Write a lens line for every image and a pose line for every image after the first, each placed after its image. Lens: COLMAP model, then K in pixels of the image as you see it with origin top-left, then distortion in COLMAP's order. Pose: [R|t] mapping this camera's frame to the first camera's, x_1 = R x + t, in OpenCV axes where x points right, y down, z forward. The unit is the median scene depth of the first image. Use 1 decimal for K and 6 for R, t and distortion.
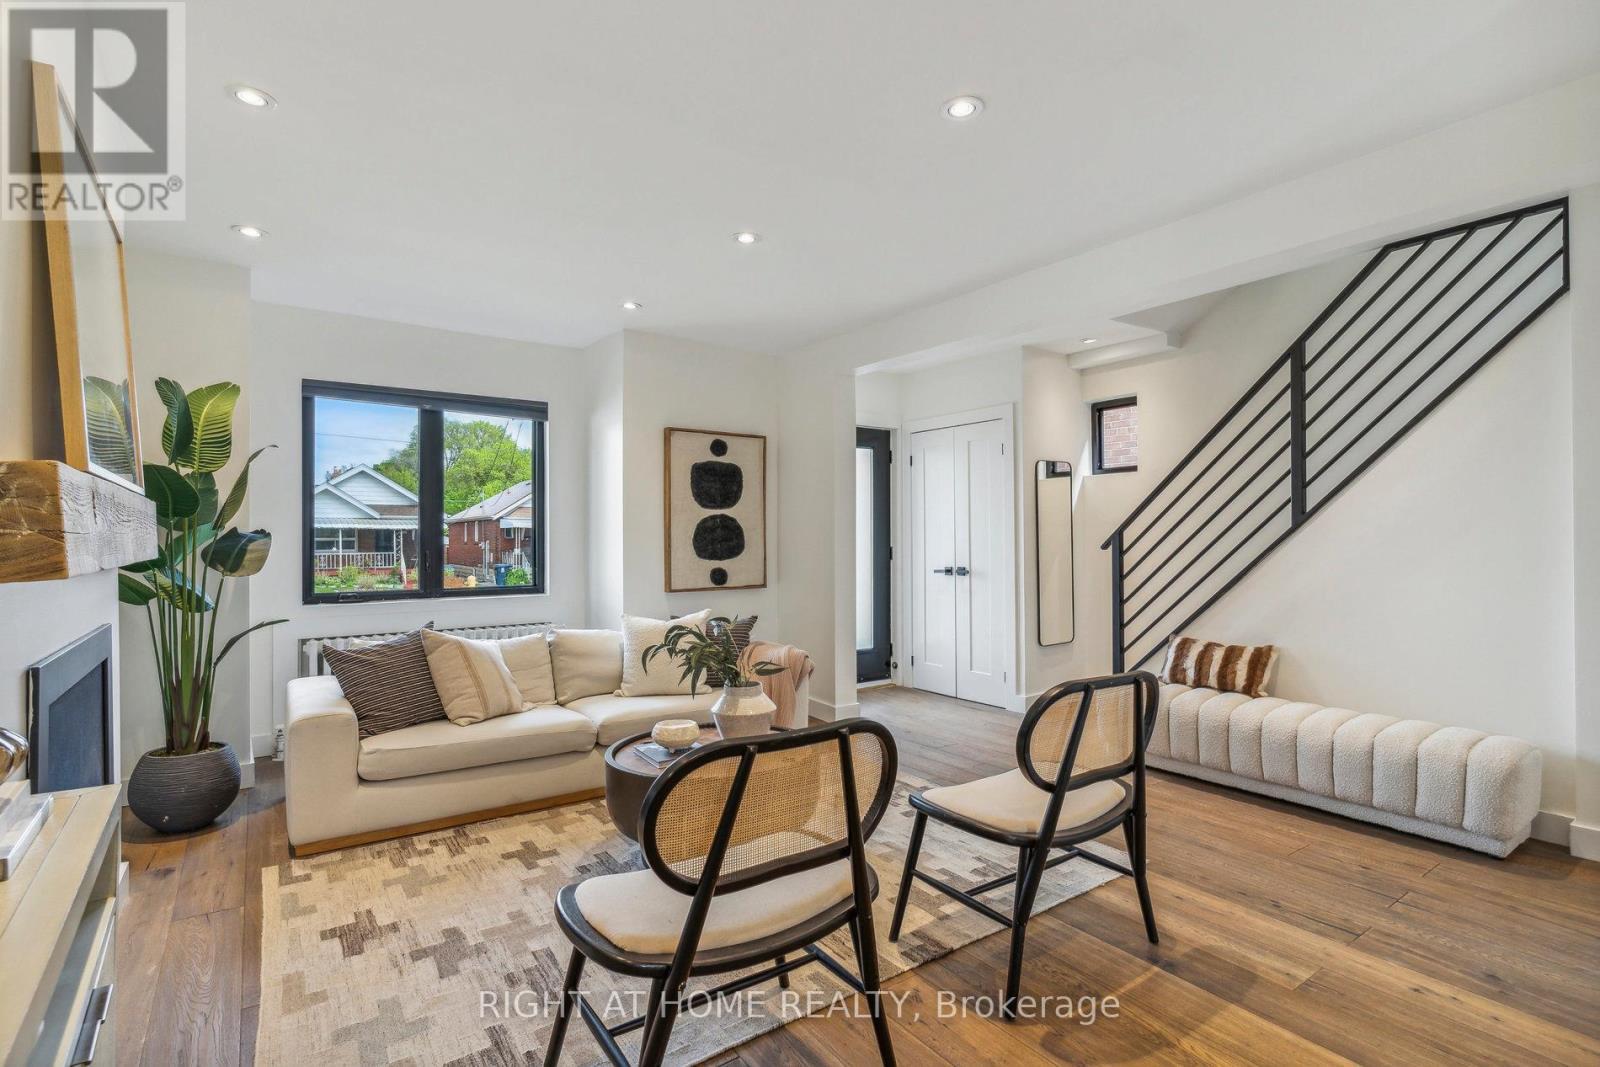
lens RADIAL K [[766.3, 0, 798.8], [0, 766.3, 532.8], [0, 0, 1]] dist [0.000325, 0.000513]
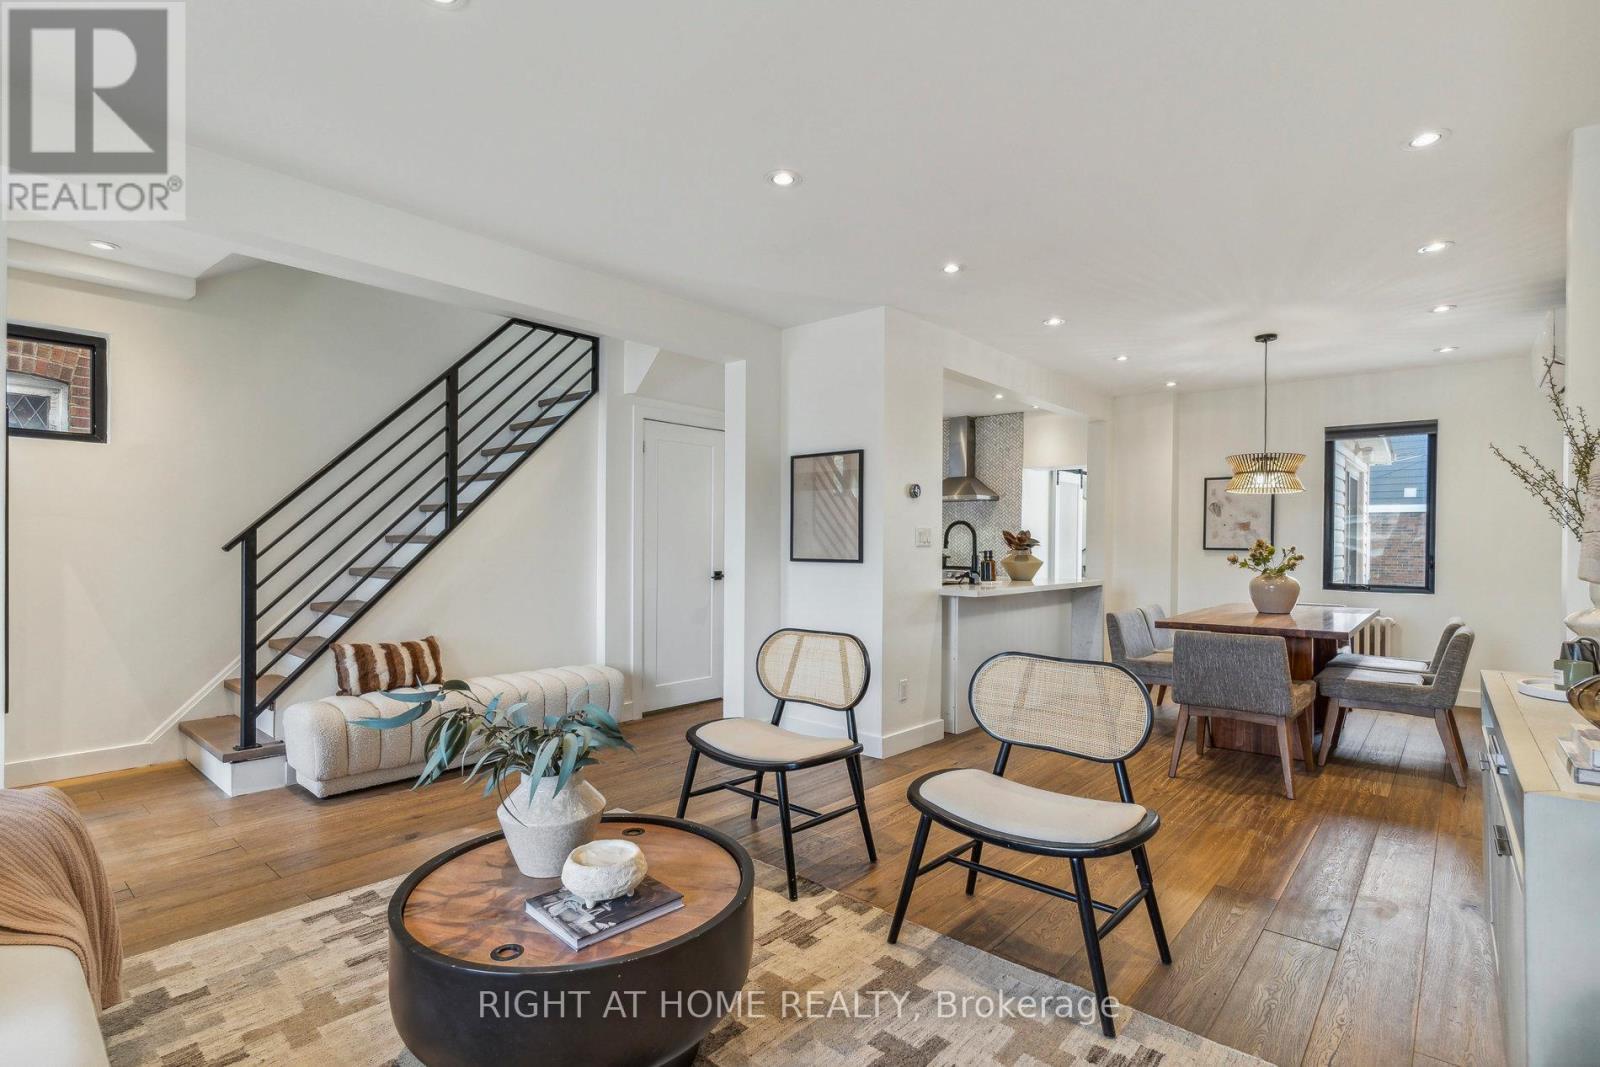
lens RADIAL K [[766.3, 0, 794.4], [0, 766.3, 537.3], [0, 0, 1]] dist [0.000325, 0.000513]
pose [[-0.244333, 0.006919, 0.969667, -0.430552], [-0.011871, 0.999878, -0.010126, 0.008073], [-0.969619, -0.013985, -0.244221, 0.575107]]
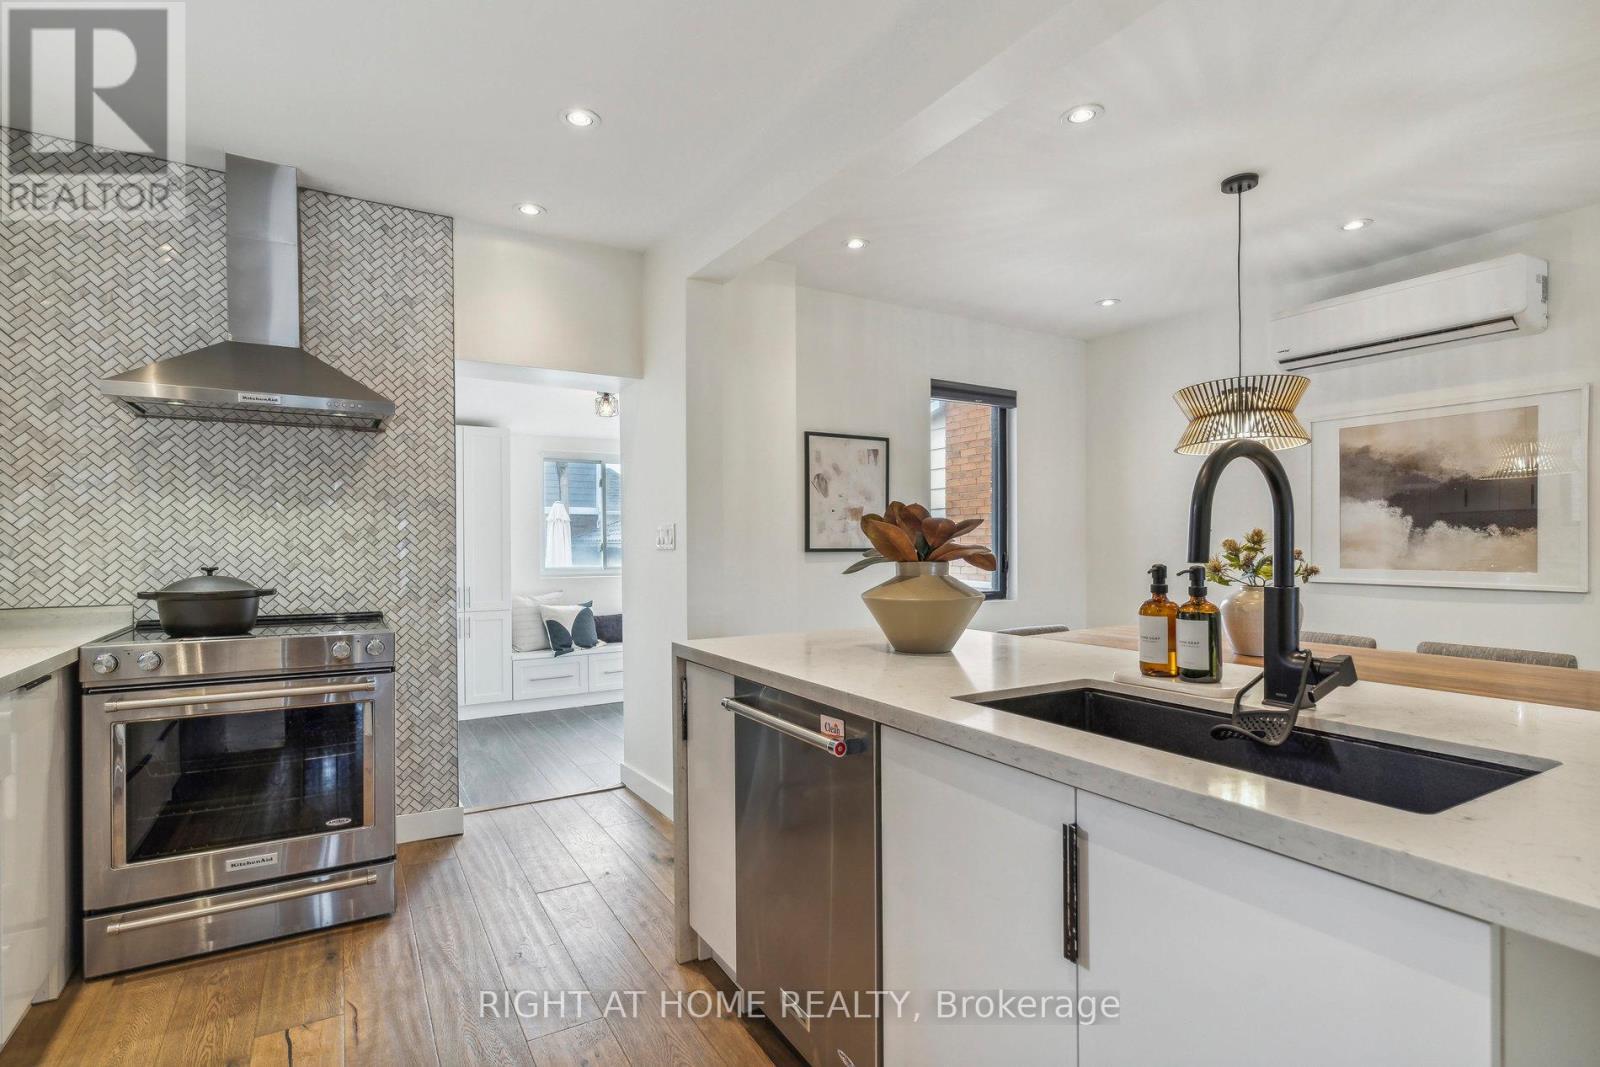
lens RADIAL K [[766.3, 0, 800.1], [0, 766.3, 546.0], [0, 0, 1]] dist [0.000325, 0.000513]
pose [[-0.997298, 0.009731, 0.072809, 0.659355], [0.009560, 0.999951, -0.002690, 0.003665], [-0.072831, -0.001986, -0.997342, 0.342948]]
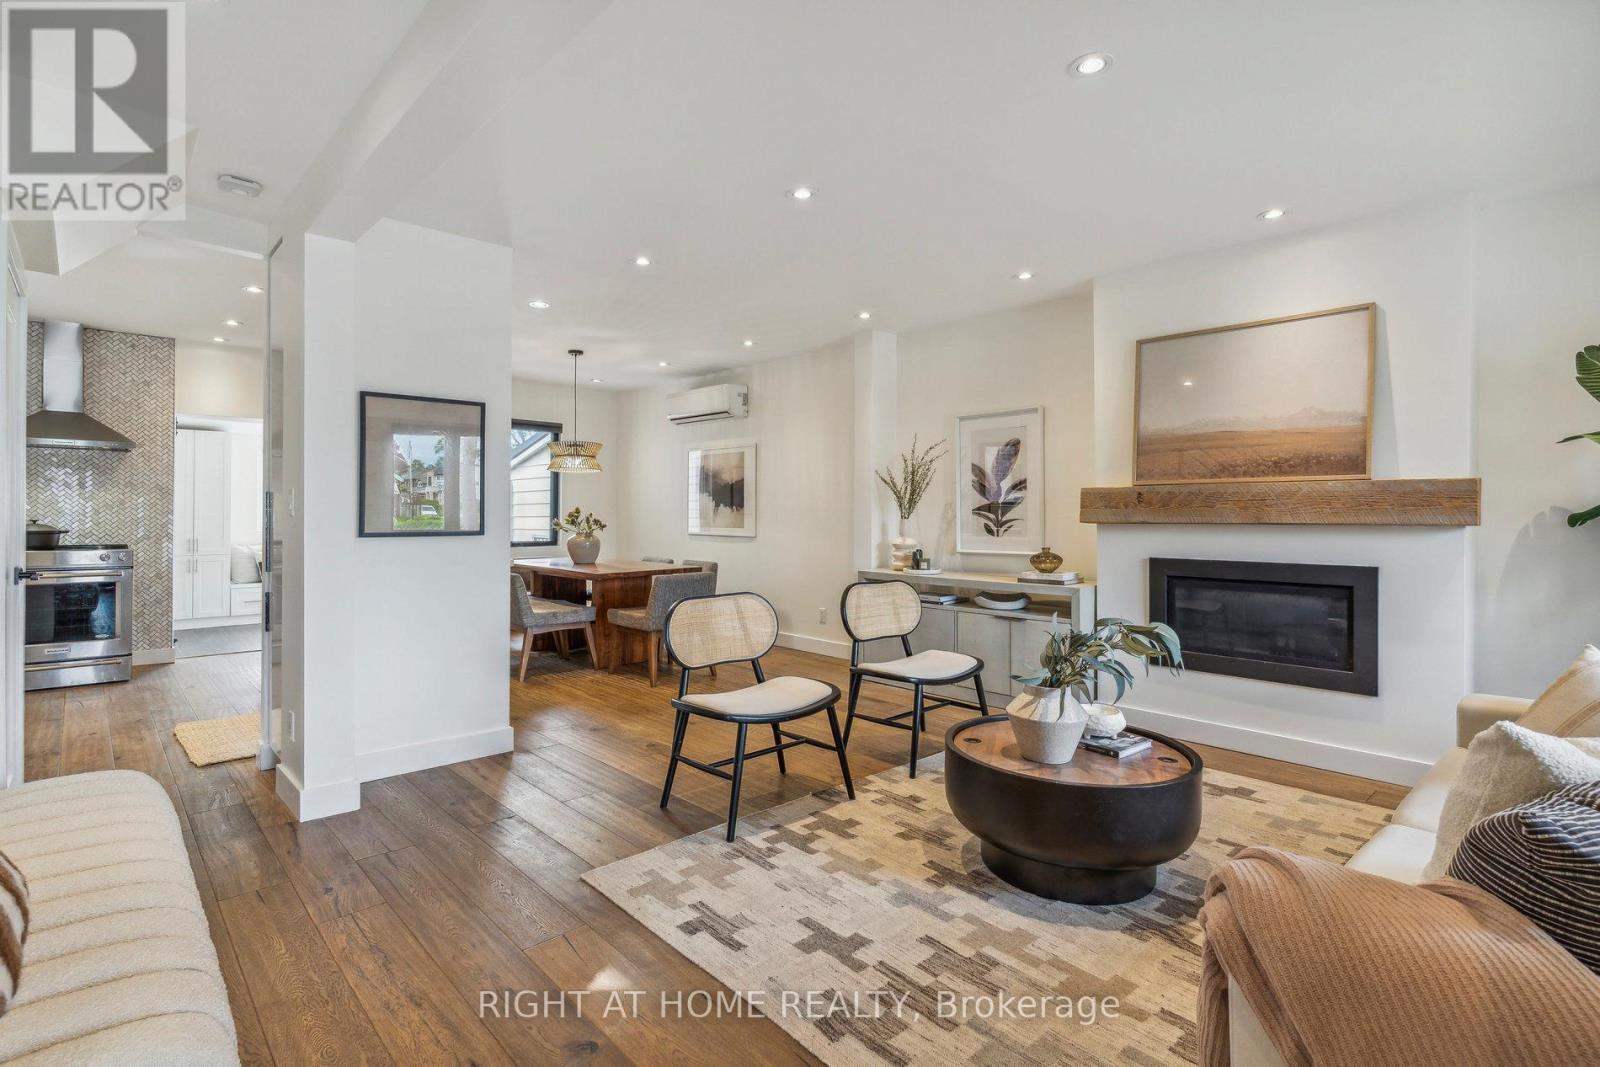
lens RADIAL K [[766.3, 0, 796.1], [0, 766.3, 507.9], [0, 0, 1]] dist [0.000325, 0.000513]
pose [[-0.990353, -0.000411, -0.138566, 0.186175], [0.001441, 0.999911, -0.013262, 0.011555], [0.138559, -0.013334, -0.990264, 1.061889]]
